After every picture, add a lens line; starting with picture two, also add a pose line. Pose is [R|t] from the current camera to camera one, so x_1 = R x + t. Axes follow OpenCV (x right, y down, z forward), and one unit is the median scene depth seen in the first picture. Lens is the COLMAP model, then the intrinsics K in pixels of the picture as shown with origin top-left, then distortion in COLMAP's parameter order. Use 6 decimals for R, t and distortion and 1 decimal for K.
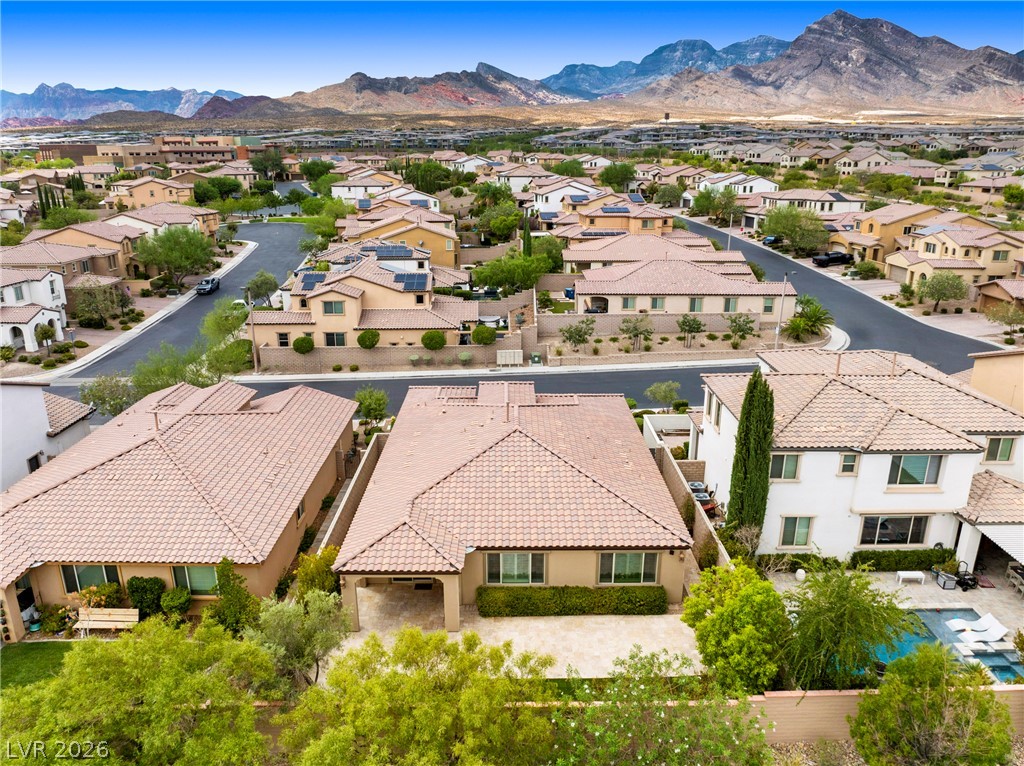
lens RADIAL K [[722.6, 0, 513.9], [0, 722.6, 380.3], [0, 0, 1]] dist [-0.046017, 0.017816]
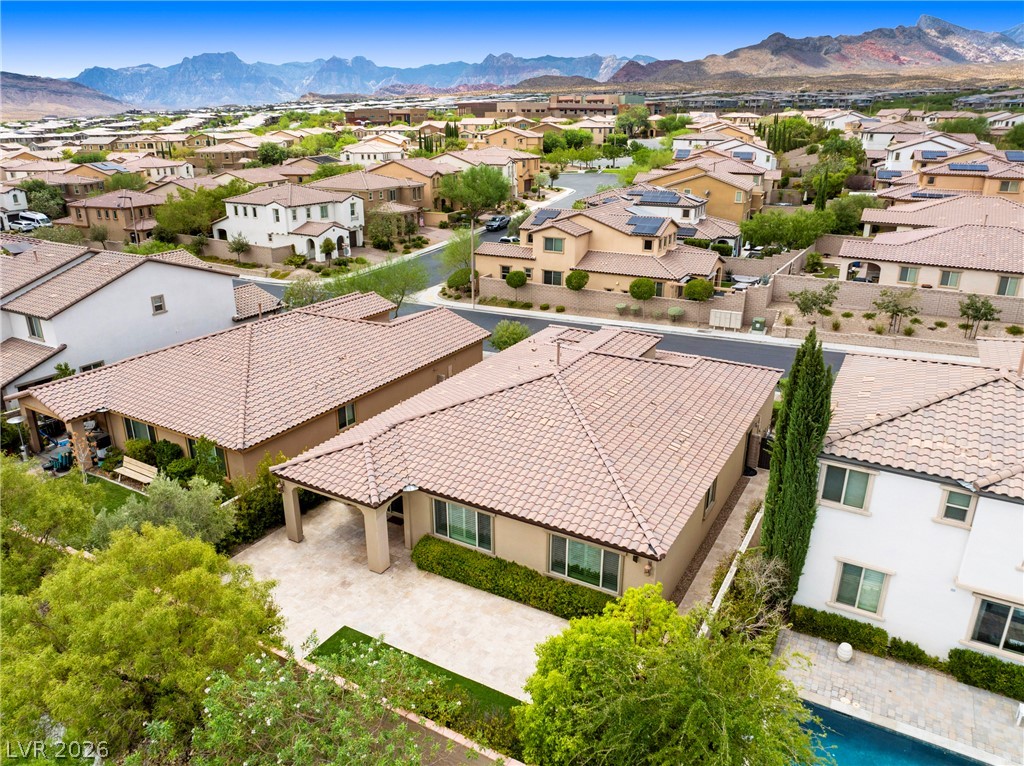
lens RADIAL K [[722.6, 0, 513.9], [0, 722.6, 376.9], [0, 0, 1]] dist [-0.046017, 0.017816]
pose [[0.865568, 0.167836, -0.471830, 0.150443], [-0.148902, 0.985810, 0.077506, 0.005516], [0.478143, 0.003169, 0.878276, 0.101191]]
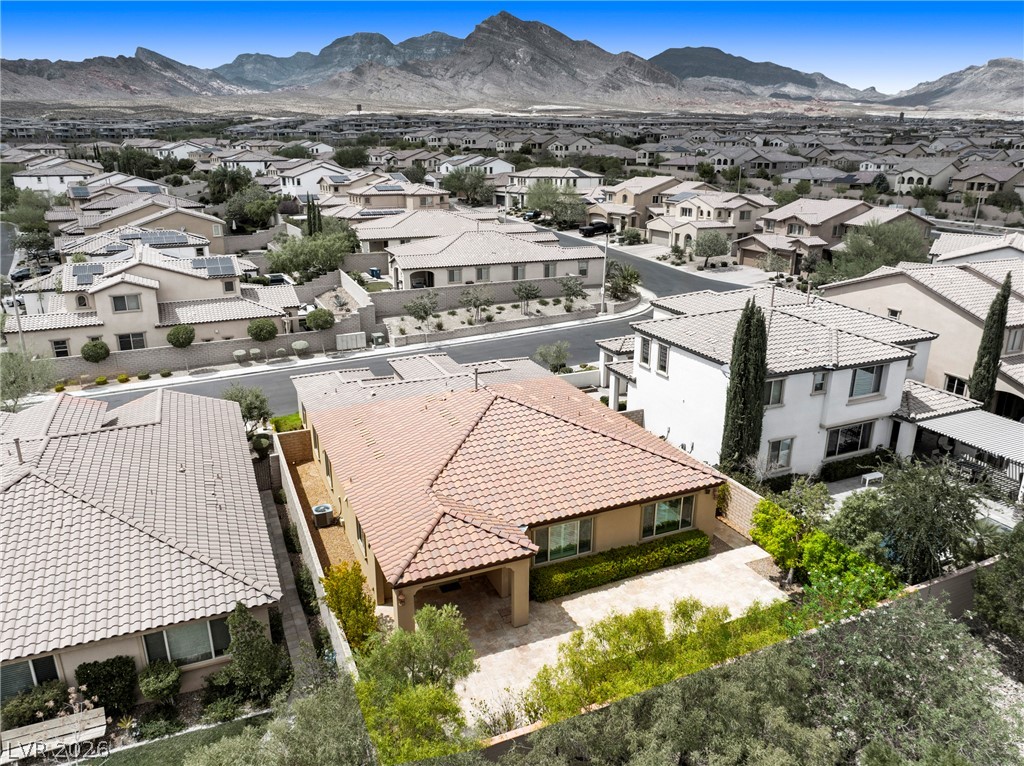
lens RADIAL K [[722.6, 0, 513.6], [0, 722.6, 383.2], [0, 0, 1]] dist [-0.046017, 0.017816]
pose [[0.918271, -0.121145, 0.376966, -0.130431], [0.116676, 0.992562, 0.034761, 0.009947], [-0.378373, 0.012063, 0.925575, 0.068118]]
